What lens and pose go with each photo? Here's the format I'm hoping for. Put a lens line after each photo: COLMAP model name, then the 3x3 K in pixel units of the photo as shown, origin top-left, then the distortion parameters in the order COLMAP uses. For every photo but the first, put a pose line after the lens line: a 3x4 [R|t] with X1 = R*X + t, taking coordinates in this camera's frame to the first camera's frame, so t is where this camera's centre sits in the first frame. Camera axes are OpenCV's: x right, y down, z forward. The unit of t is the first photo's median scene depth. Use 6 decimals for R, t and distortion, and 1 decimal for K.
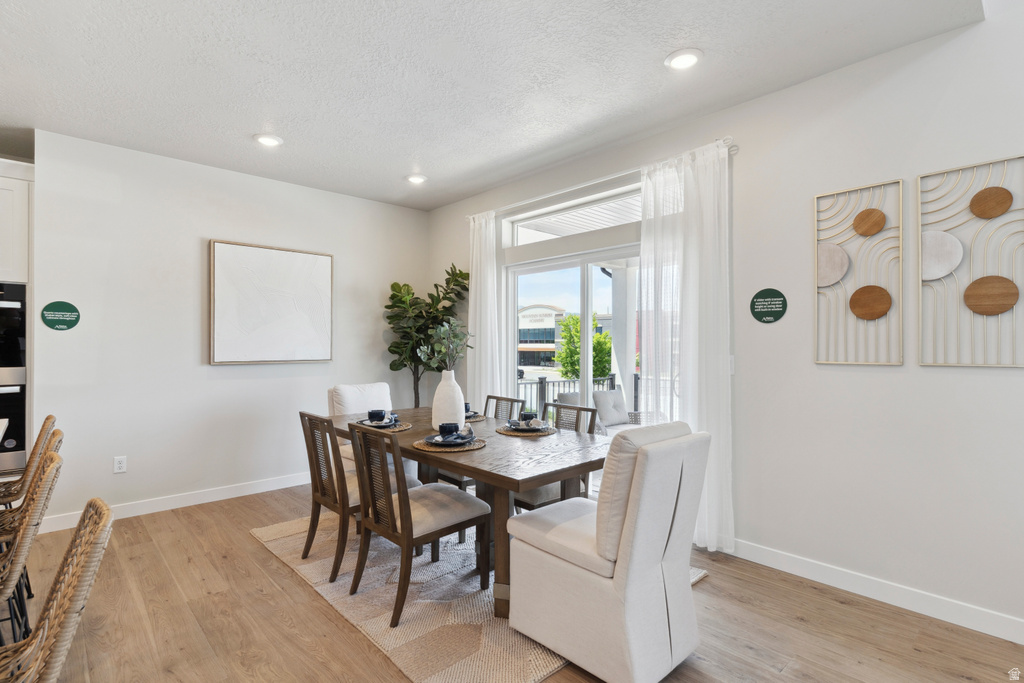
lens RADIAL K [[487.6, 0, 520.5], [0, 487.6, 341.9], [0, 0, 1]] dist [0.000988, -0.000430]
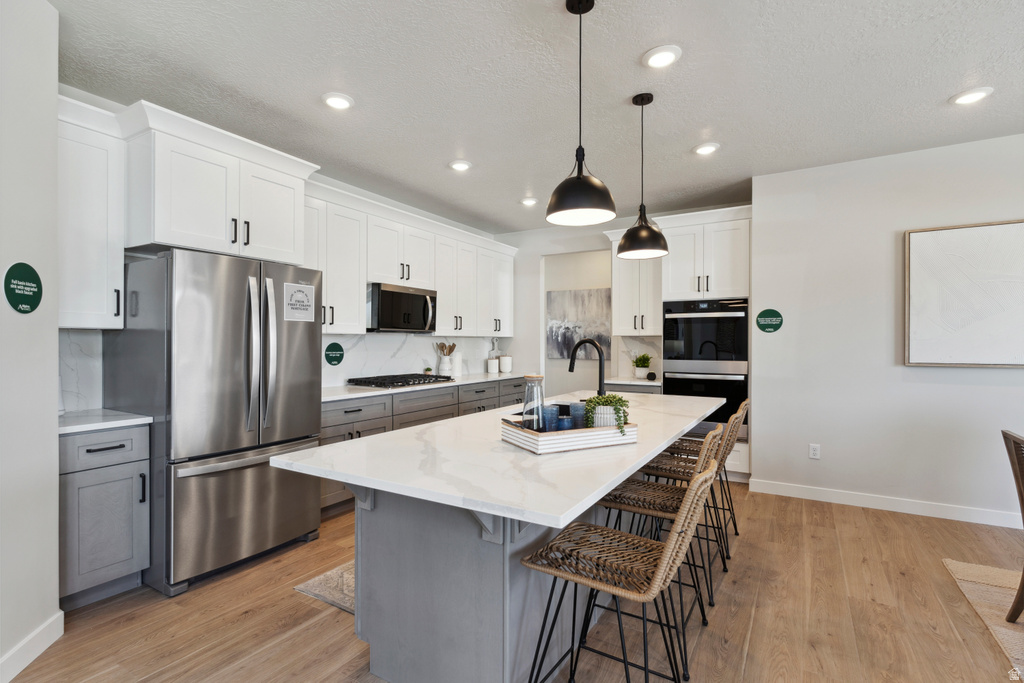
lens RADIAL K [[487.6, 0, 515.3], [0, 487.6, 342.2], [0, 0, 1]] dist [0.000988, -0.000430]
pose [[0.290396, -0.003223, -0.956901, 0.064146], [0.005362, 0.999984, -0.001741, -0.000605], [0.956891, -0.004626, 0.290409, 0.028368]]
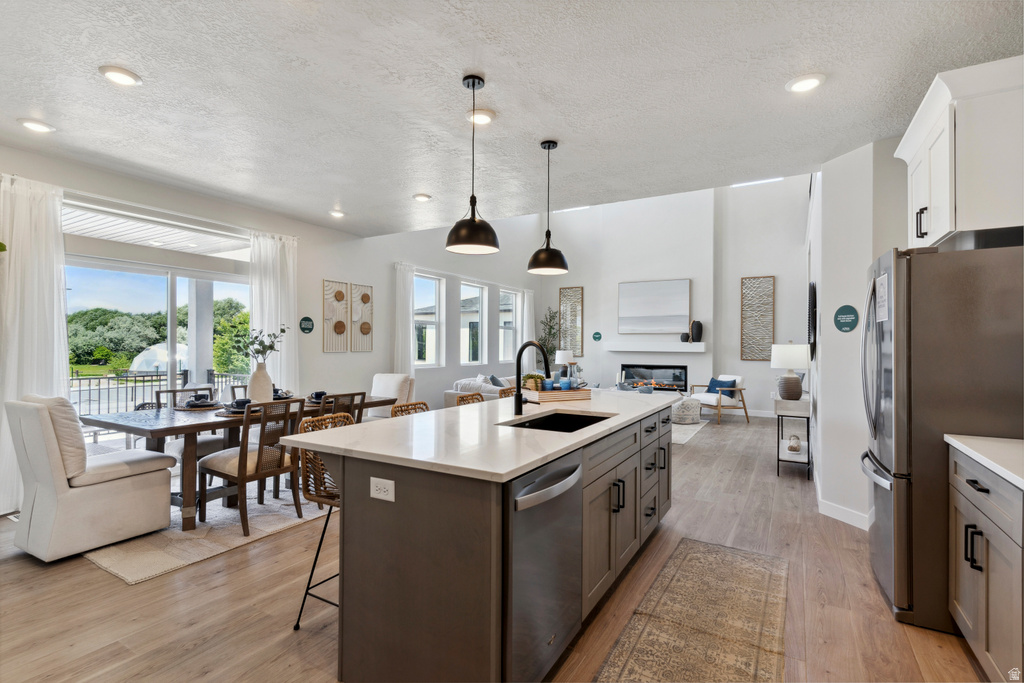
lens RADIAL K [[487.6, 0, 514.0], [0, 487.6, 346.9], [0, 0, 1]] dist [0.000988, -0.000430]
pose [[-0.296100, -0.006548, 0.955135, -1.559449], [-0.013263, 0.999908, 0.002743, 0.000707], [-0.955065, -0.011856, -0.296159, 0.697198]]
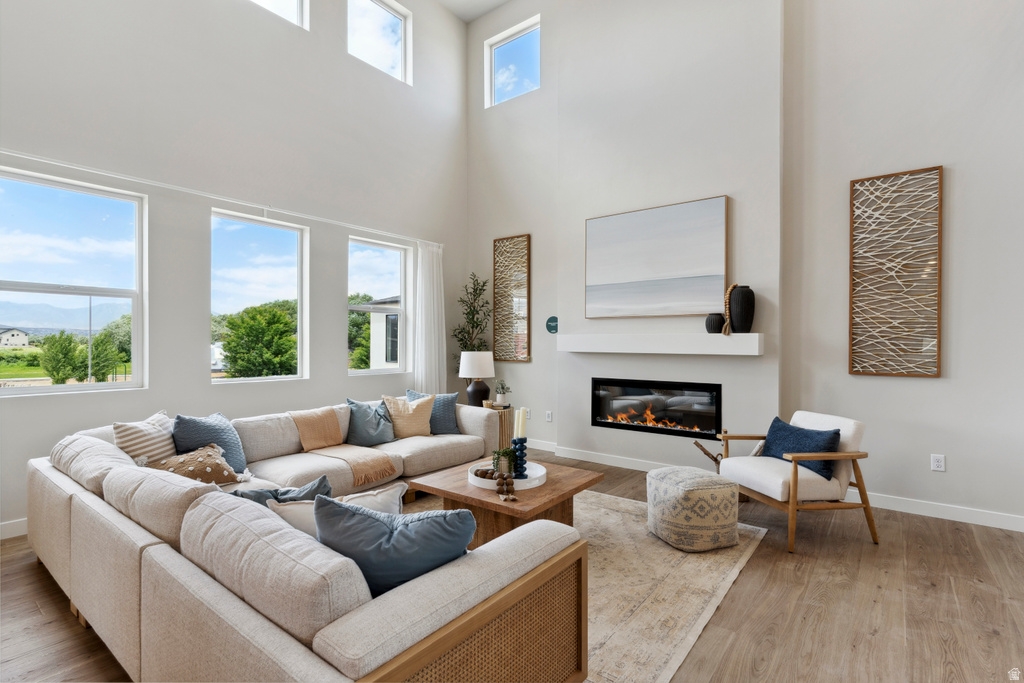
lens RADIAL K [[487.6, 0, 509.8], [0, 487.6, 344.4], [0, 0, 1]] dist [0.000988, -0.000430]
pose [[-0.147273, -0.005507, 0.989081, -0.281248], [-0.009053, 0.999950, 0.004219, -0.003795], [-0.989054, -0.008333, -0.147316, -0.417561]]
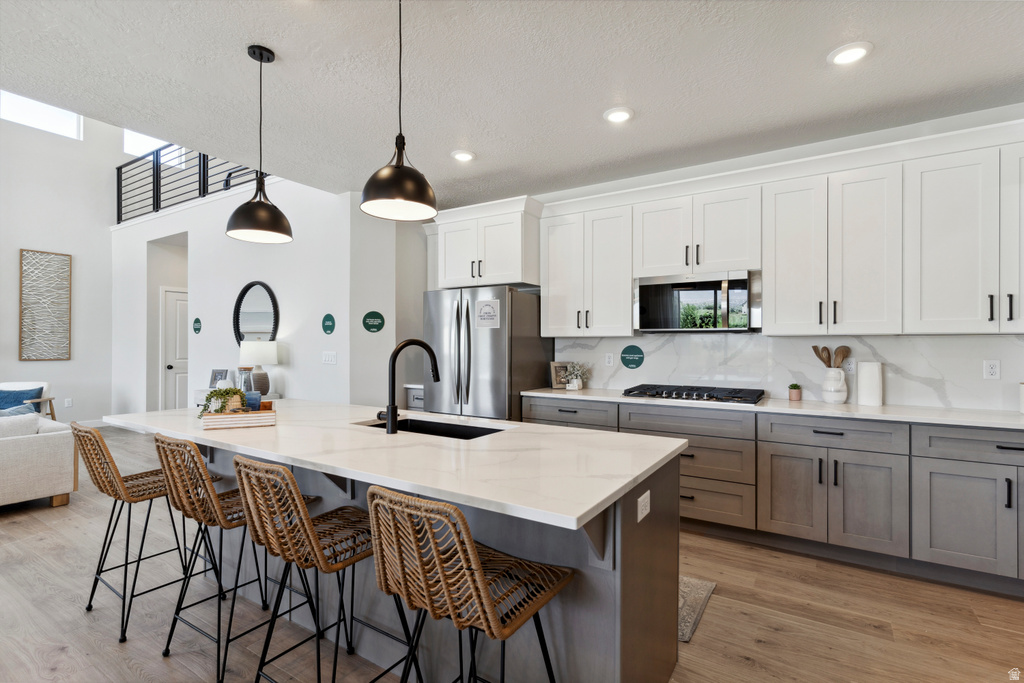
lens RADIAL K [[487.6, 0, 509.2], [0, 487.6, 344.6], [0, 0, 1]] dist [0.000988, -0.000430]
pose [[-0.968218, -0.005783, -0.250040, -0.721768], [-0.004095, 0.999965, -0.007270, 0.005005], [0.250074, -0.006015, -0.968208, 1.141788]]
